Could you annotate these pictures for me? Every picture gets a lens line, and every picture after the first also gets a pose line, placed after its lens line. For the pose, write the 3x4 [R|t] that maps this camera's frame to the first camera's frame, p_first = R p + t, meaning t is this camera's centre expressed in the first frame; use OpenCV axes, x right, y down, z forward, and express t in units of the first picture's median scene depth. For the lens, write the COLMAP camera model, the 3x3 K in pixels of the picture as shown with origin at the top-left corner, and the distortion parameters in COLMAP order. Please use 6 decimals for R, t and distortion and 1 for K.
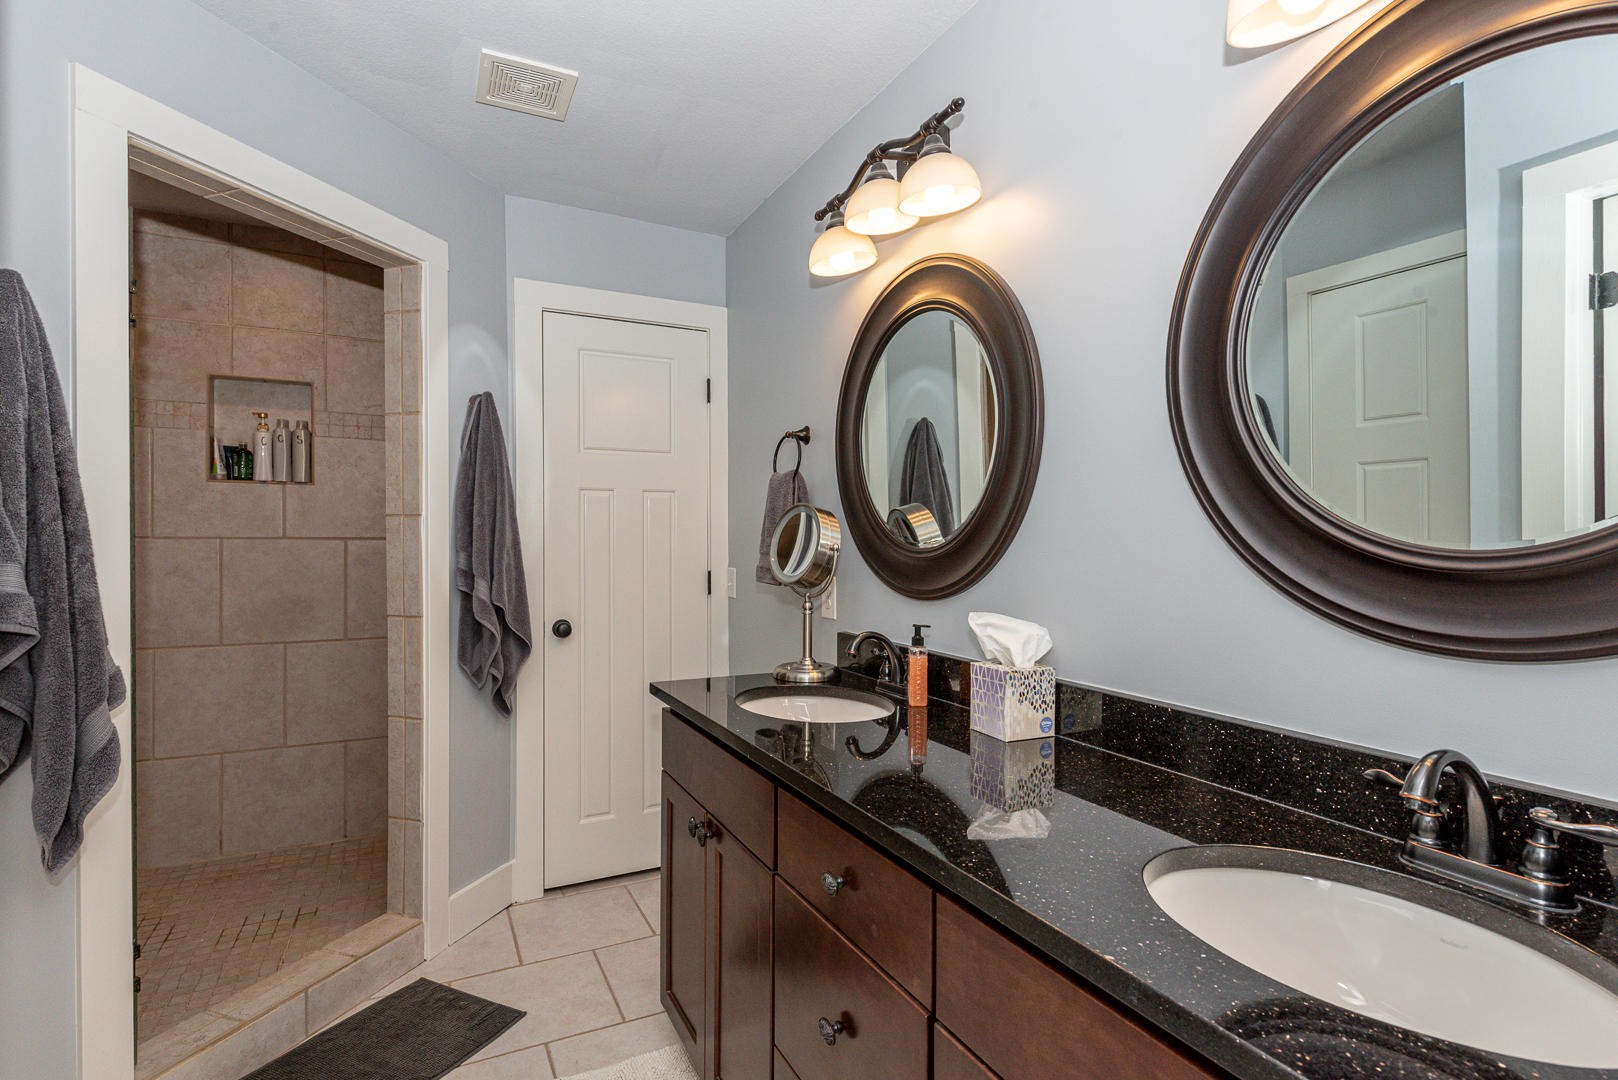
lens RADIAL K [[922.8, 0, 839.0], [0, 922.8, 506.0], [0, 0, 1]] dist [0.002263, -0.000111]
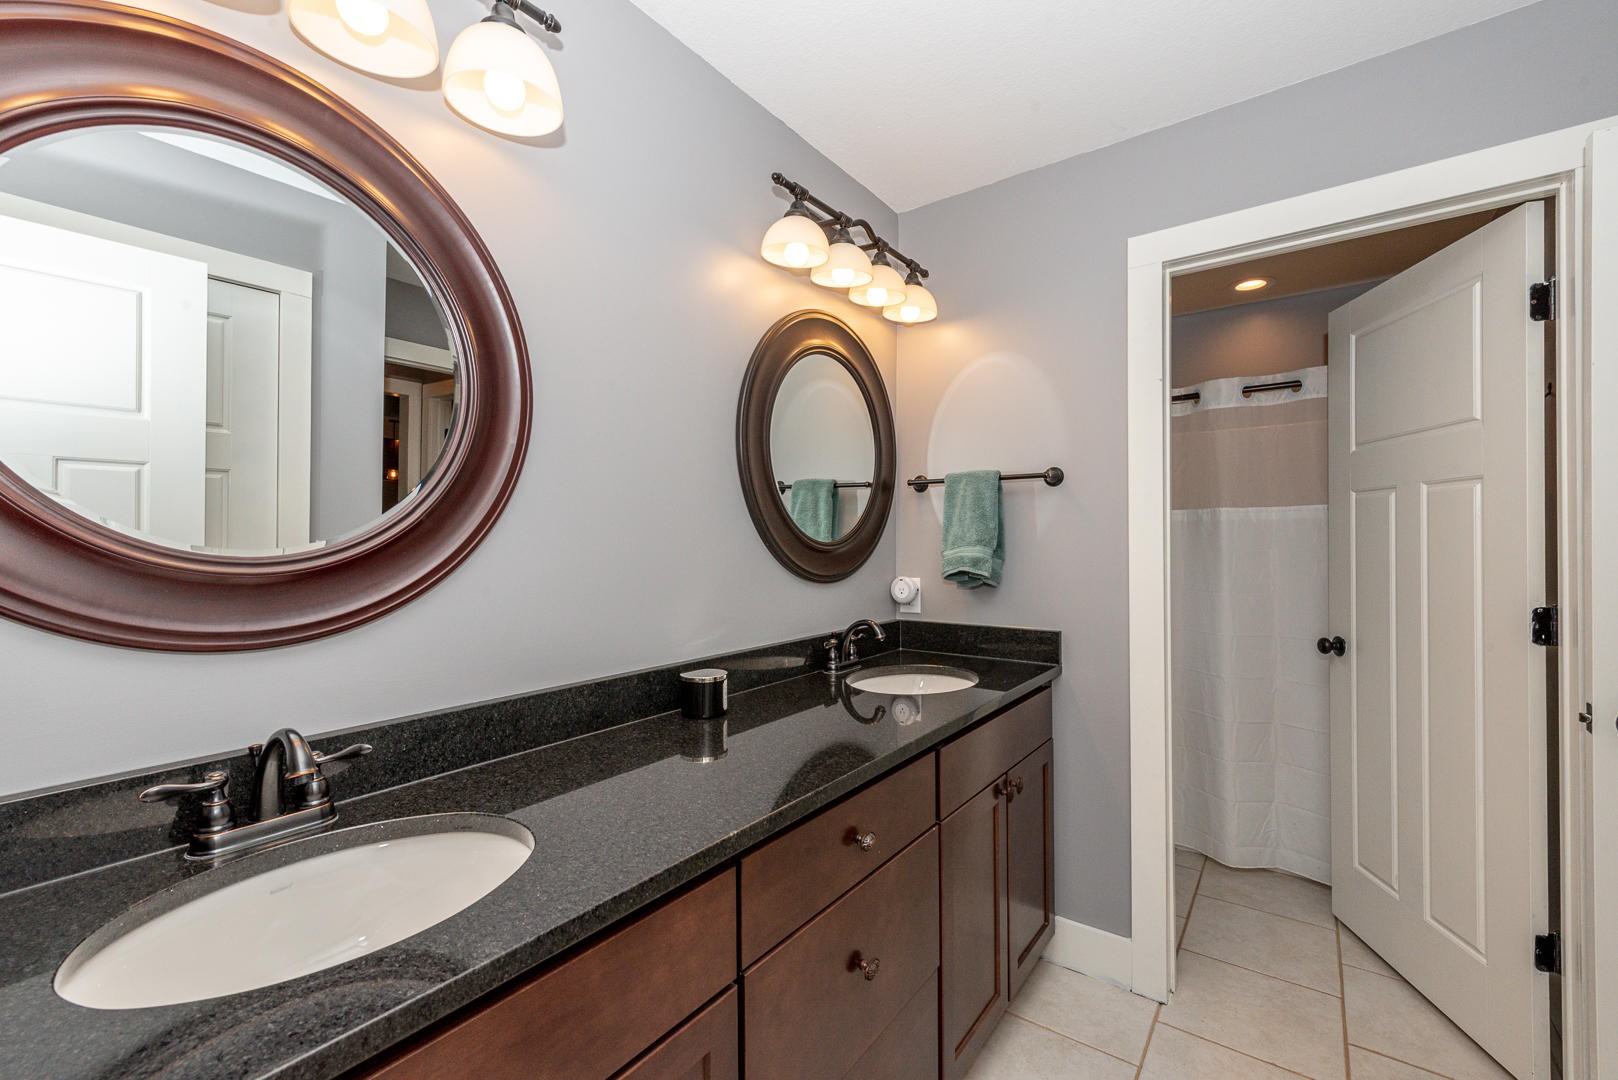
lens RADIAL K [[694.7, 0, 777.2], [0, 694.7, 542.6], [0, 0, 1]] dist [0.018969, -0.007583]
pose [[-0.454453, 0.003564, 0.890763, -0.441629], [-0.023242, 0.999604, -0.015858, 0.032118], [-0.890467, -0.027910, -0.454191, 0.911364]]
